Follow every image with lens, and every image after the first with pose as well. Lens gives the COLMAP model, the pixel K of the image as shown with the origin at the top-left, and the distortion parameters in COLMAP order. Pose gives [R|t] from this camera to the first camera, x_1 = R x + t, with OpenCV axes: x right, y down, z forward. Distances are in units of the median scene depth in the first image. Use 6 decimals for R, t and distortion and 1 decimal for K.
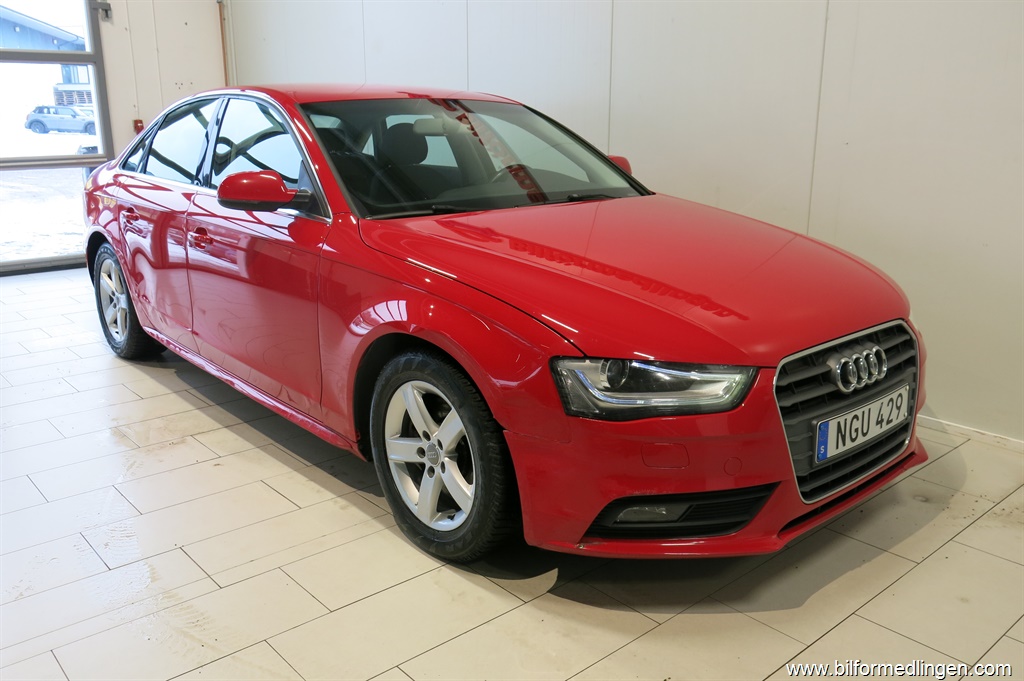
lens RADIAL K [[863.8, 0, 512.0], [0, 863.8, 340.5], [0, 0, 1]] dist [-0.006469, -0.003747]
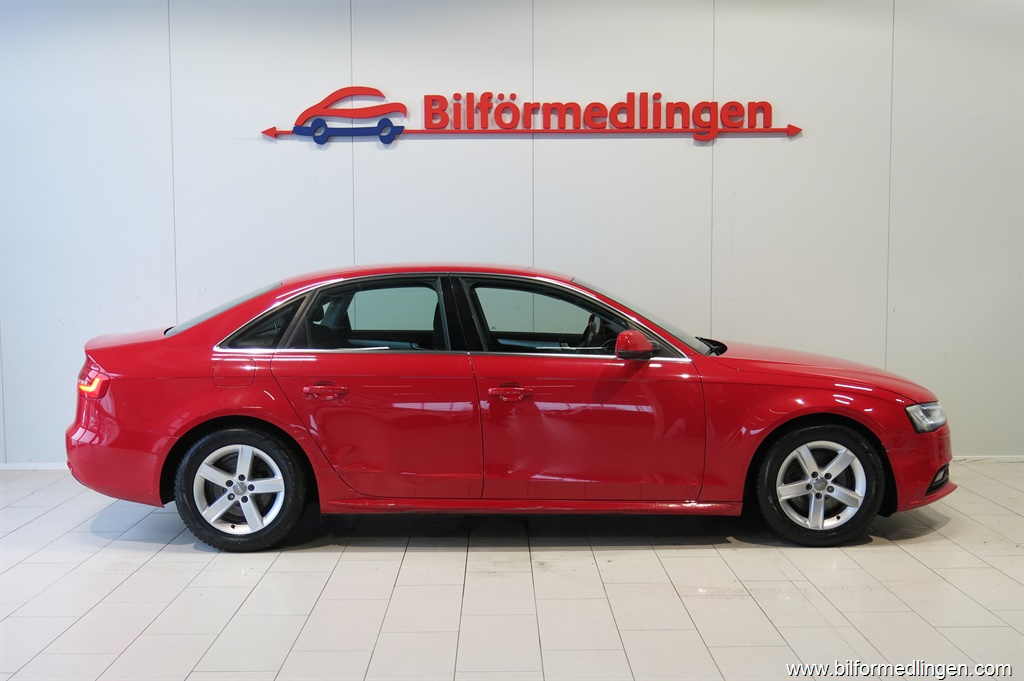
lens RADIAL K [[1063.6, 0, 512.0], [0, 1063.6, 340.5], [0, 0, 1]] dist [-0.002713, 0.011491]
pose [[0.653450, -0.062997, 0.754344, -1.727262], [0.200928, 0.975218, -0.092611, -0.060818], [-0.729816, 0.212086, 0.649914, 0.023271]]
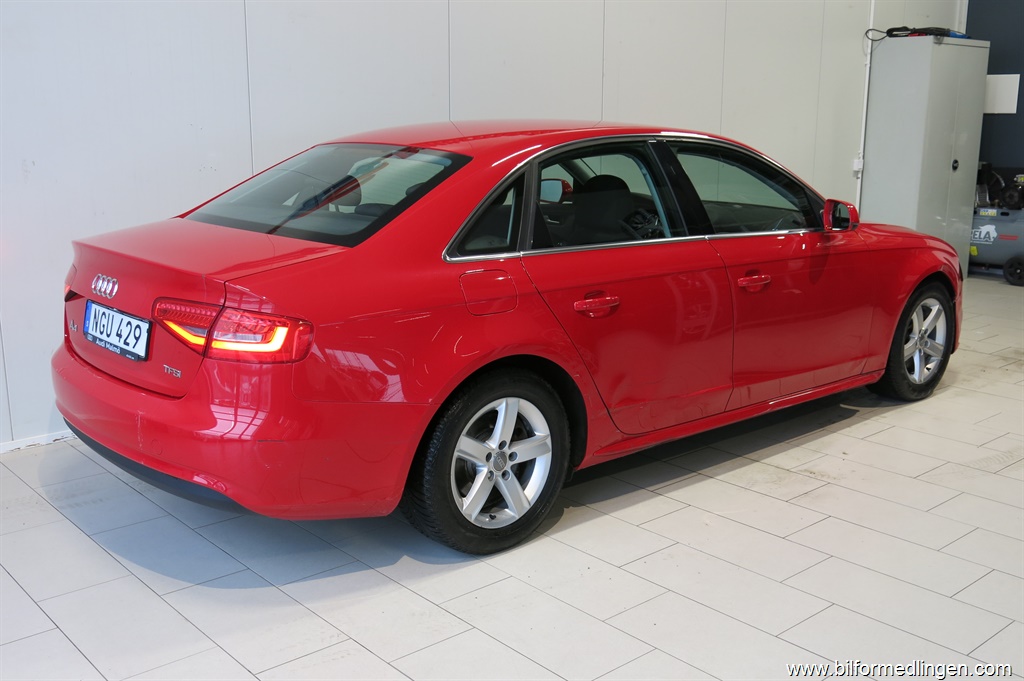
lens RADIAL K [[1043.5, 0, 512.0], [0, 1043.5, 340.5], [0, 0, 1]] dist [-0.008165, -0.015999]
pose [[-0.009474, -0.222312, 0.974930, -1.824372], [0.248177, 0.943945, 0.217658, -0.455999], [-0.968668, 0.244017, 0.046230, 1.449023]]
